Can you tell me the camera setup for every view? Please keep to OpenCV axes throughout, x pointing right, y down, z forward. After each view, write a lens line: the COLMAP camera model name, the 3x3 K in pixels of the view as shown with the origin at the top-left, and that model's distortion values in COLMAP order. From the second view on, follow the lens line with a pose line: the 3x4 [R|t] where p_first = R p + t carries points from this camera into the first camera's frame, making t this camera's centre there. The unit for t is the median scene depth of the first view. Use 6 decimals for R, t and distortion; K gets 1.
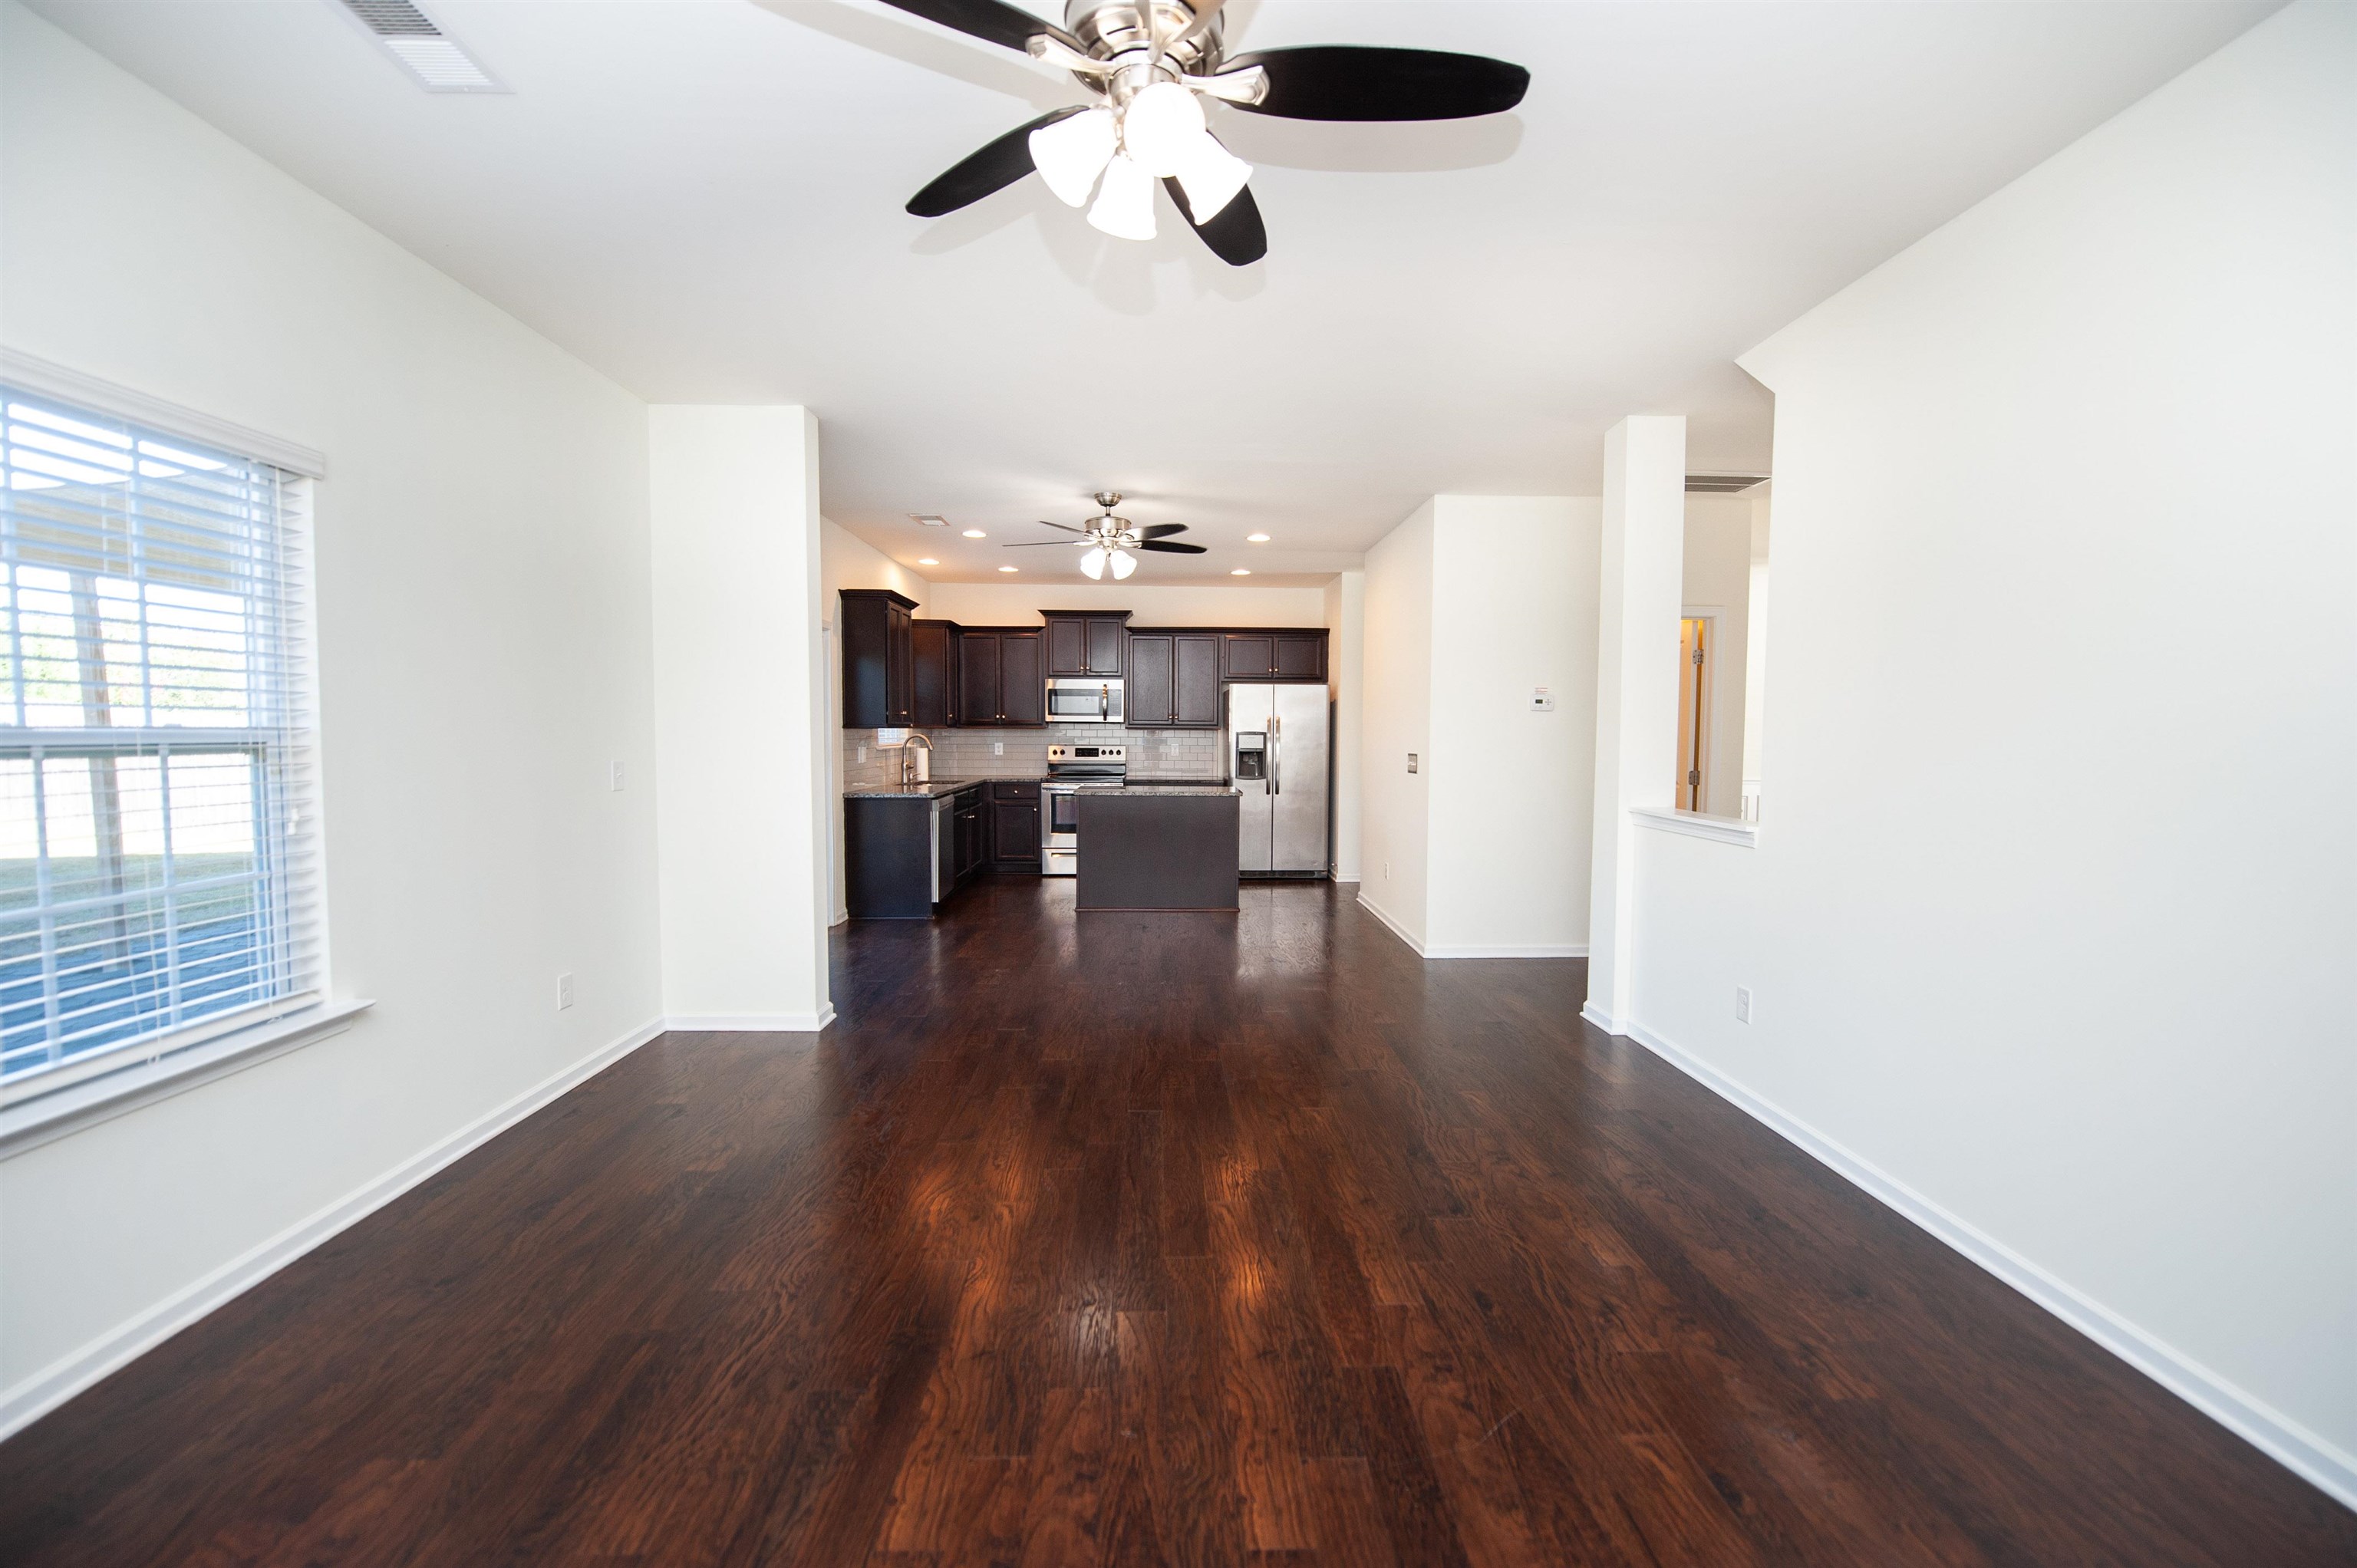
lens RADIAL K [[961.6, 0, 1184.6], [0, 961.6, 782.3], [0, 0, 1]] dist [-0.020251, -0.000867]
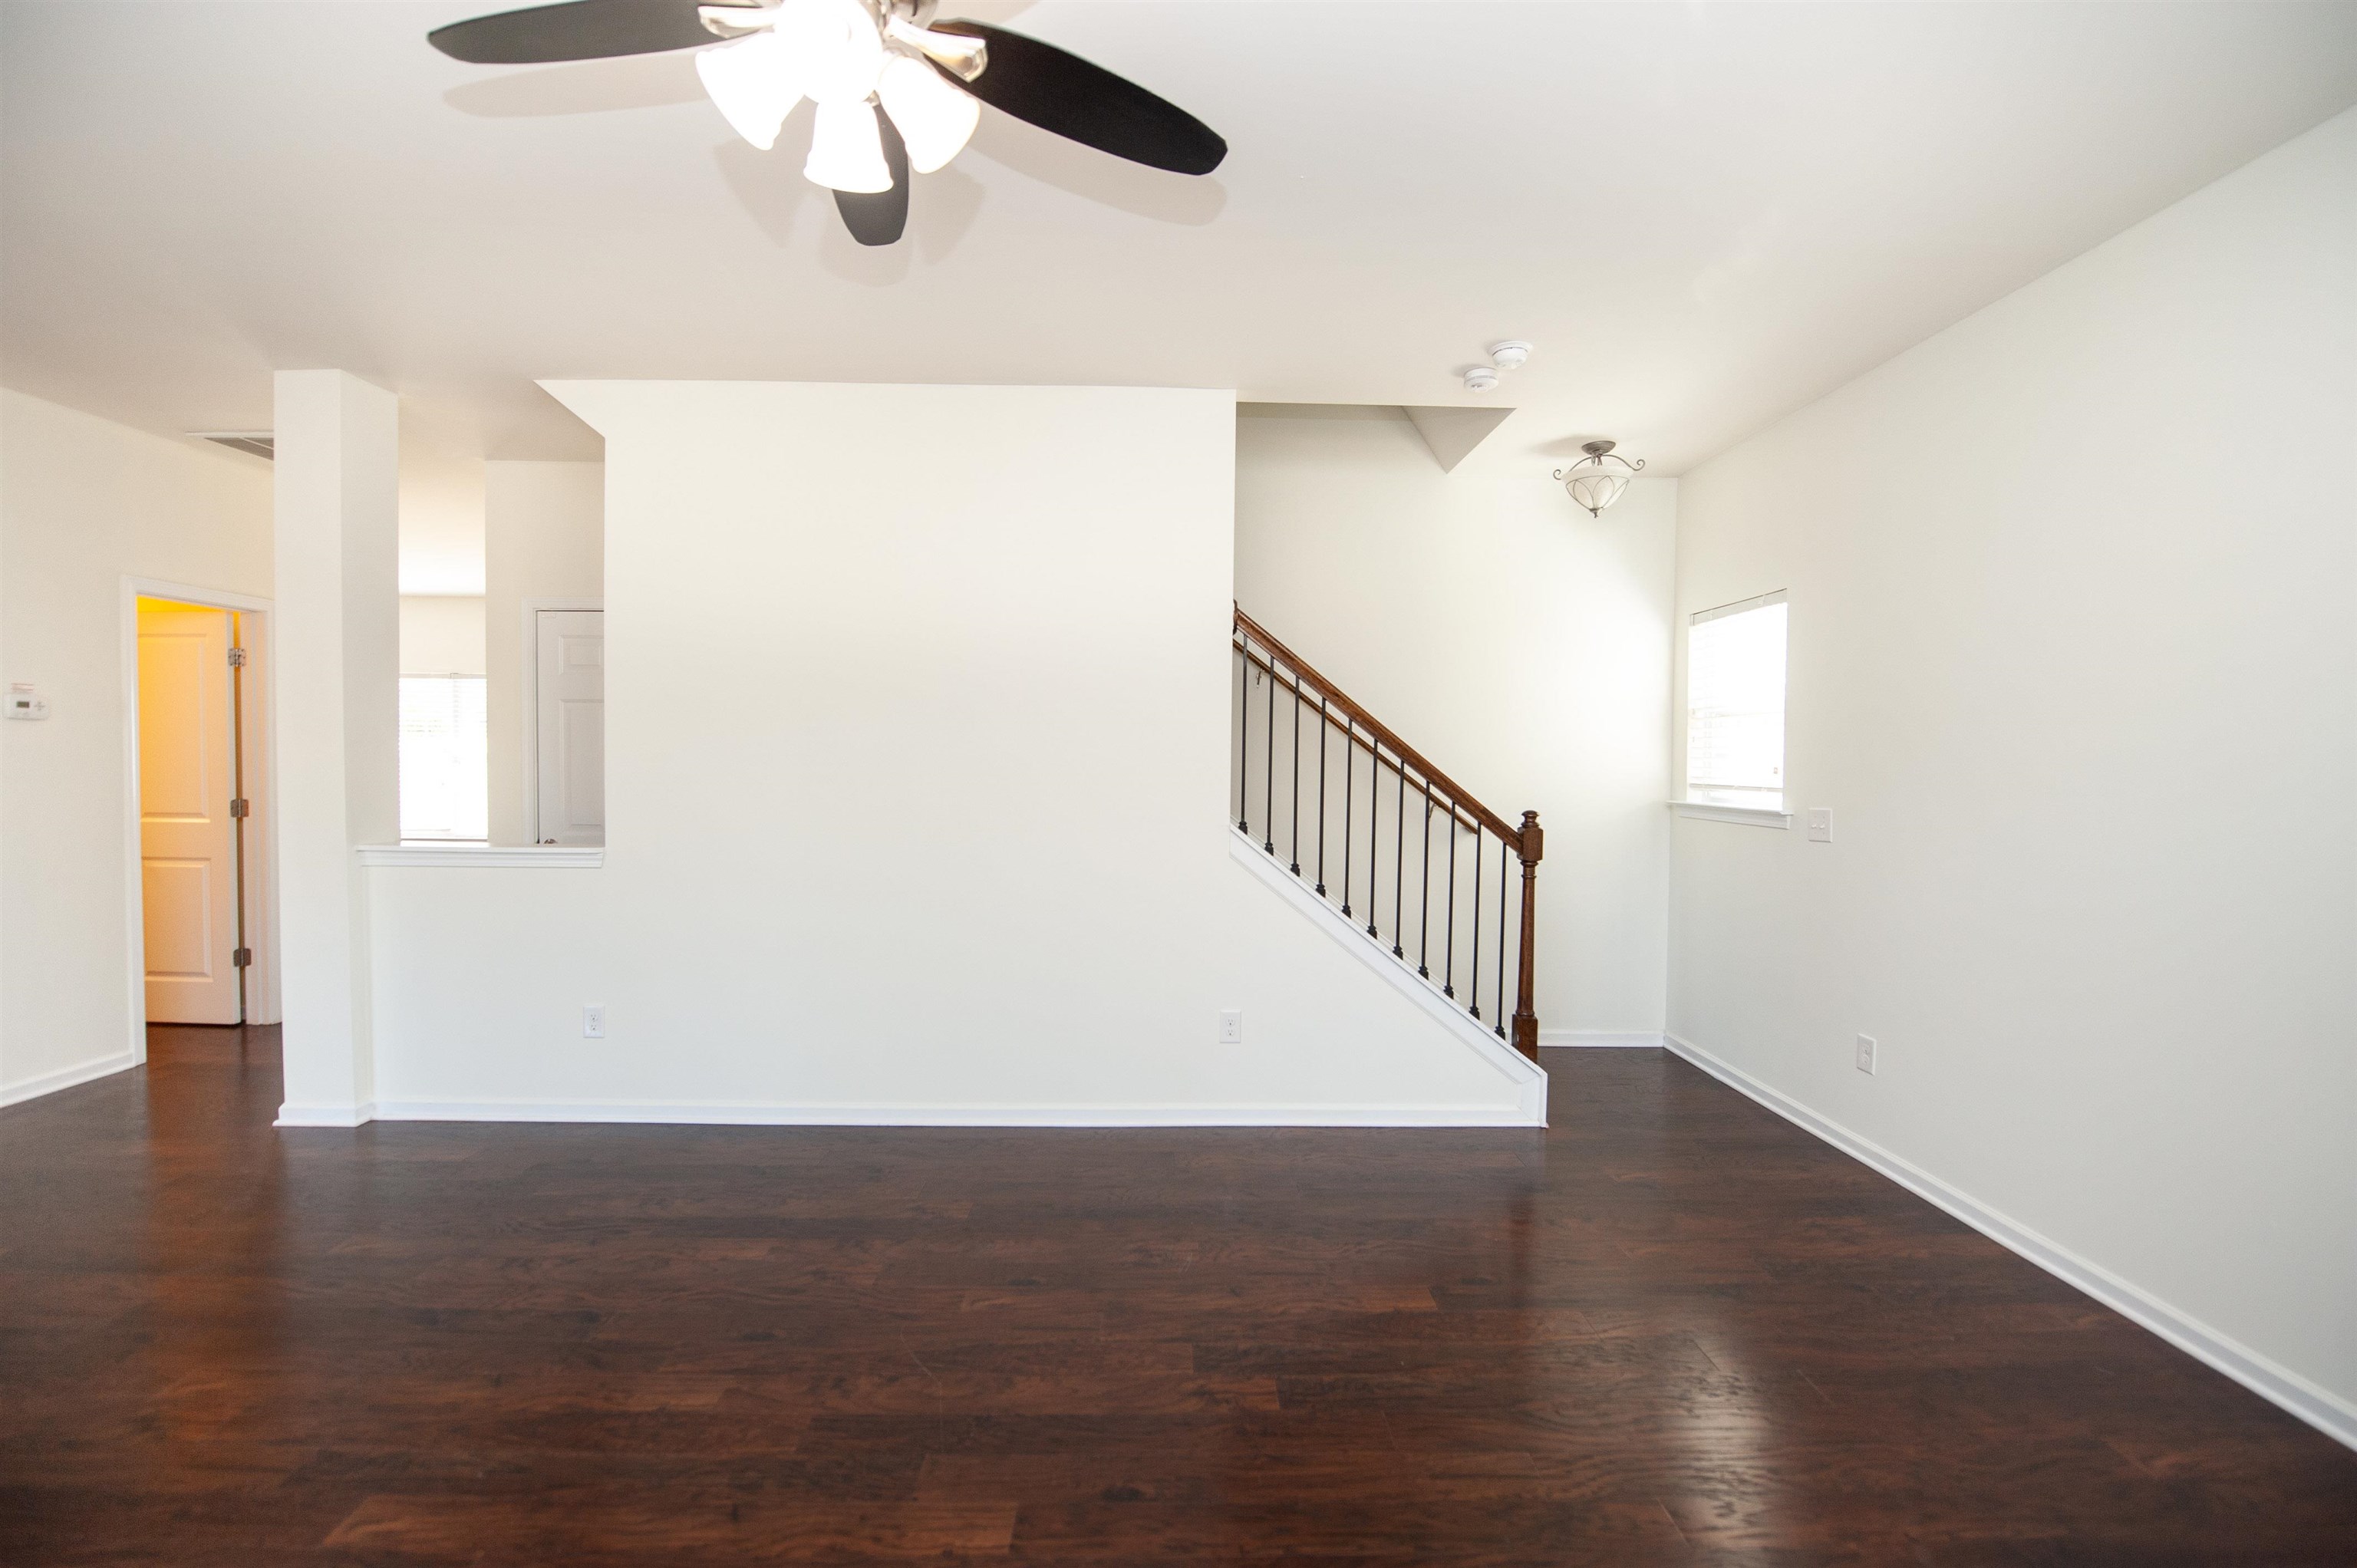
lens RADIAL K [[967.7, 0, 1185.3], [0, 967.7, 783.4], [0, 0, 1]] dist [-0.021595, -0.000396]
pose [[0.009274, -0.030308, 0.999498, -0.697628], [0.042646, 0.998643, 0.029887, -0.043573], [-0.999047, 0.042347, 0.010554, 0.554762]]
